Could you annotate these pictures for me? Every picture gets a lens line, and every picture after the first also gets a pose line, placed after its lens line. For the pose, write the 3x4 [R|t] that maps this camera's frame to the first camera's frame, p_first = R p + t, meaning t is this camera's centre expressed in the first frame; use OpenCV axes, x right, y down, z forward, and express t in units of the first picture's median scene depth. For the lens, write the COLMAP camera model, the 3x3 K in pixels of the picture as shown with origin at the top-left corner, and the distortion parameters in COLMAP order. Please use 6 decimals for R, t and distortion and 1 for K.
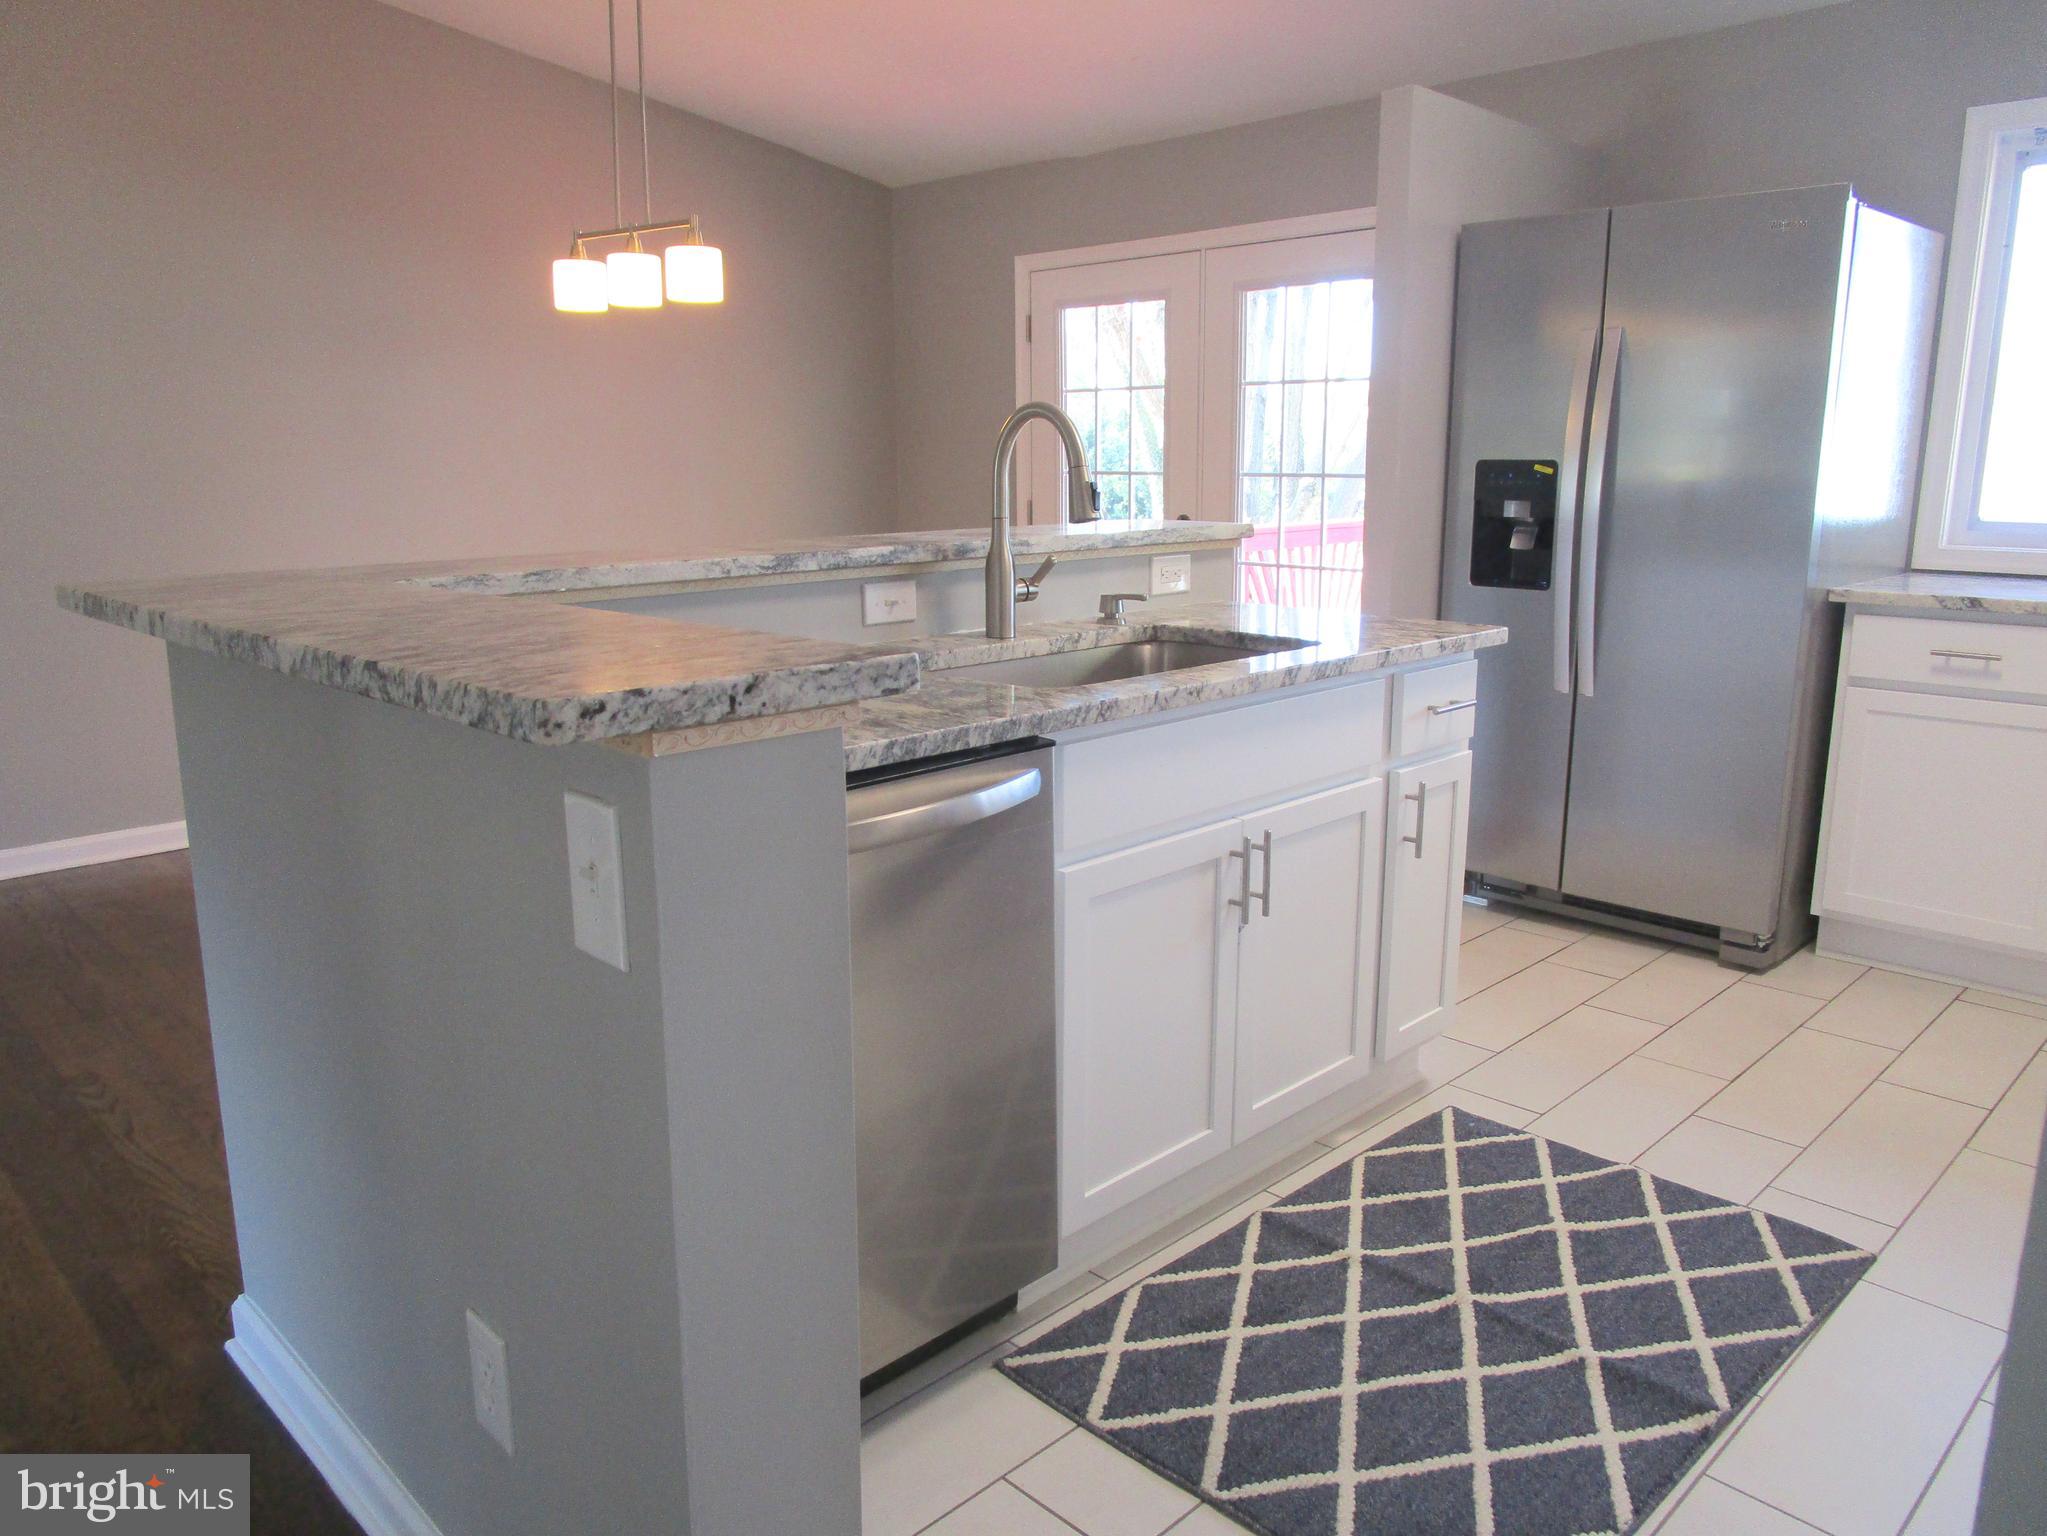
lens RADIAL K [[1462.9, 0, 1023.5], [0, 1462.9, 768.0], [0, 0, 1]] dist [-0.024690, -0.000522]
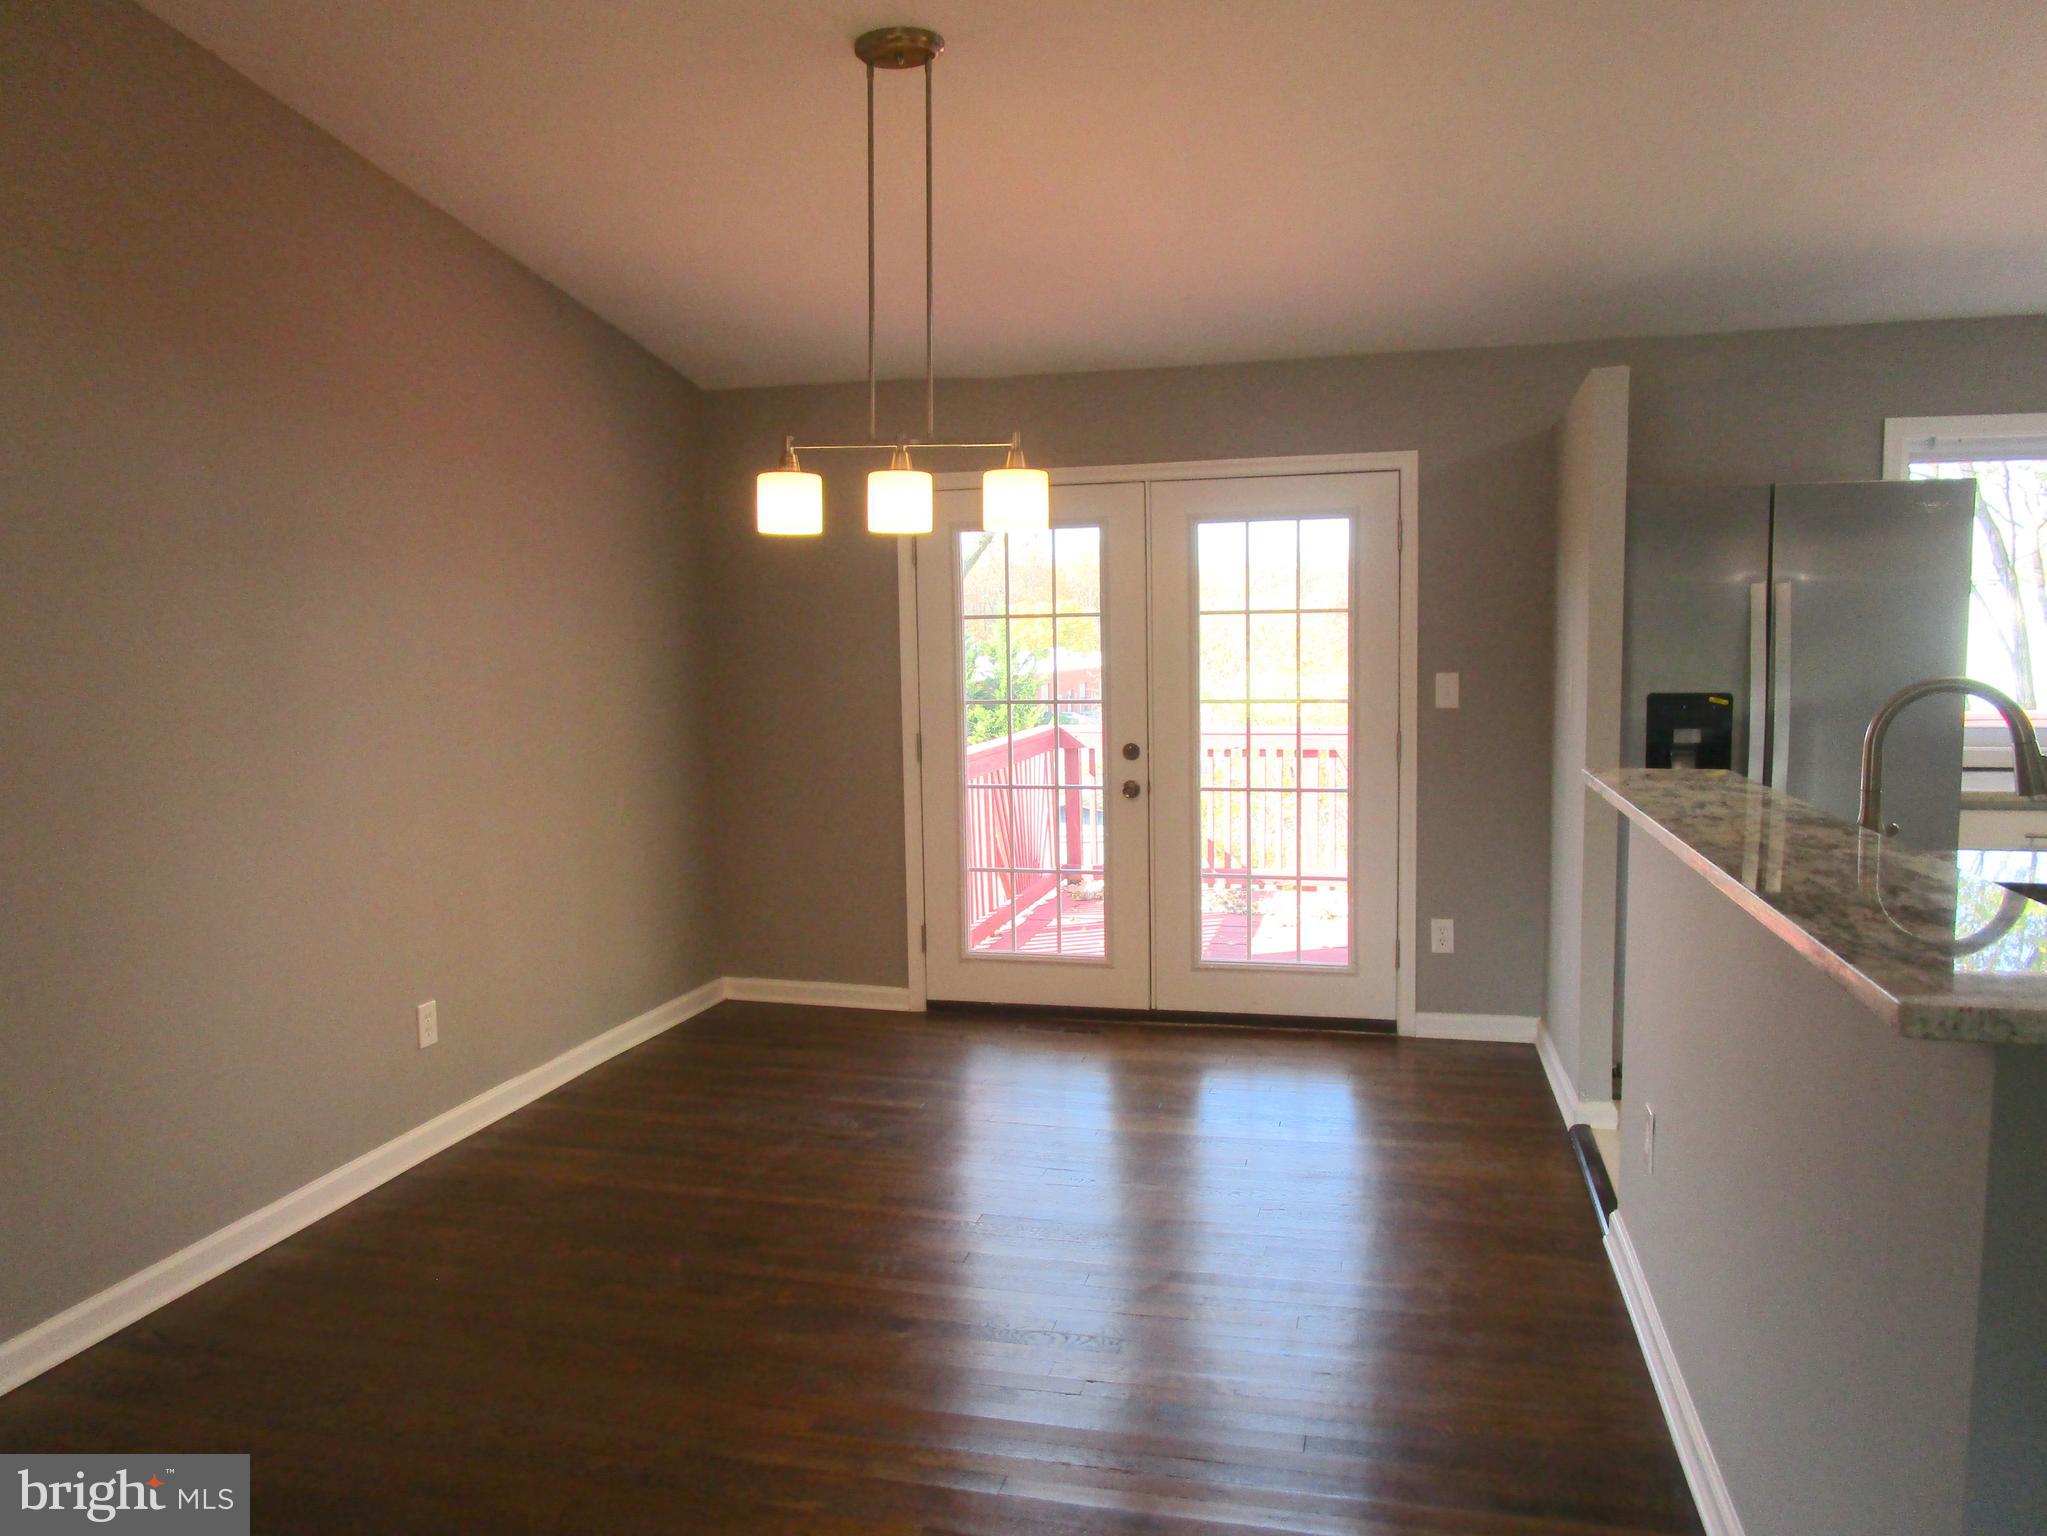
lens RADIAL K [[1480.0, 0, 1023.5], [0, 1480.0, 768.0], [0, 0, 1]] dist [-0.065059, 0.002086]
pose [[0.856526, -0.058754, 0.512749, -0.520900], [0.122614, 0.988220, -0.091586, -0.086930], [-0.501327, 0.141315, 0.853640, 0.231980]]
